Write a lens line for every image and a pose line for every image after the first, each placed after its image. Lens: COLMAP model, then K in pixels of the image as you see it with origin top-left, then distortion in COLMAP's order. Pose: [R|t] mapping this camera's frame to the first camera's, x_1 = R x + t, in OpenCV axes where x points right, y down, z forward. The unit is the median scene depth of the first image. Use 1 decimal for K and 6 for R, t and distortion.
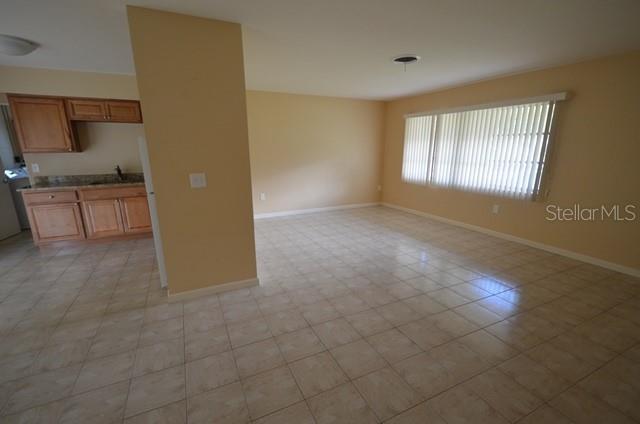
lens RADIAL K [[280.4, 0, 316.7], [0, 280.4, 220.5], [0, 0, 1]] dist [0.003333, -0.001832]
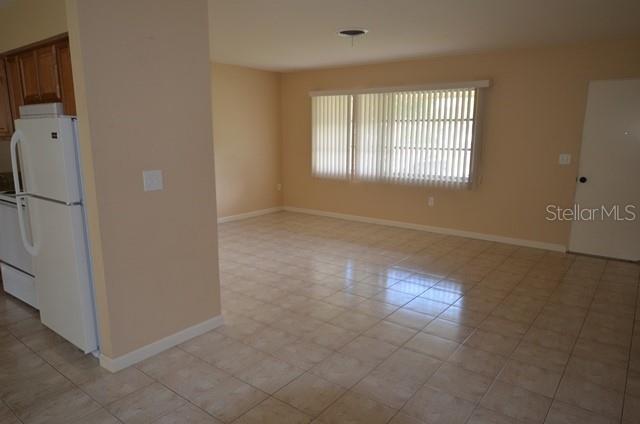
lens RADIAL K [[427.0, 0, 313.5], [0, 427.0, 212.2], [0, 0, 1]] dist [0.003768, -0.007790]
pose [[0.895824, -0.077956, 0.437519, -0.304977], [0.108559, 0.993056, -0.045334, 0.014575], [-0.430946, 0.088108, 0.898066, -0.058885]]
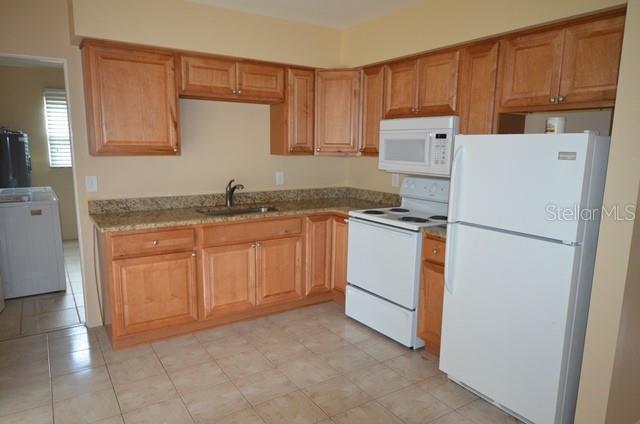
lens RADIAL K [[427.0, 0, 319.0], [0, 427.0, 222.0], [0, 0, 1]] dist [0.003768, -0.007790]
pose [[0.991134, -0.006340, 0.132714, -0.656732], [0.016782, 0.996834, -0.077714, -0.047800], [-0.131801, 0.079252, 0.988103, 0.178298]]
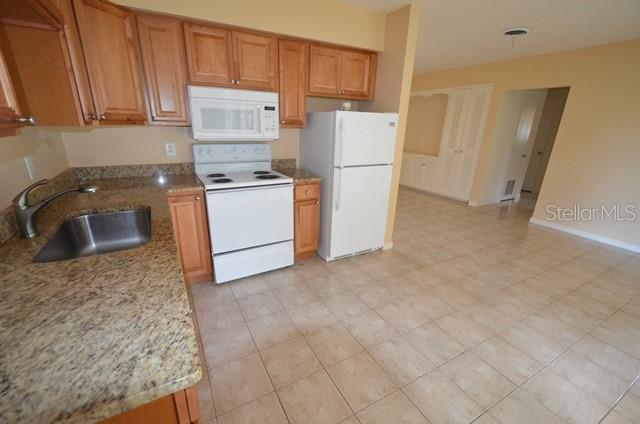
lens RADIAL K [[280.4, 0, 312.9], [0, 280.4, 219.7], [0, 0, 1]] dist [0.003333, -0.001832]
pose [[-0.043357, -0.320805, 0.946153, -0.994247], [0.229617, 0.918491, 0.321948, -0.187407], [-0.972315, 0.231211, 0.033839, 0.755607]]
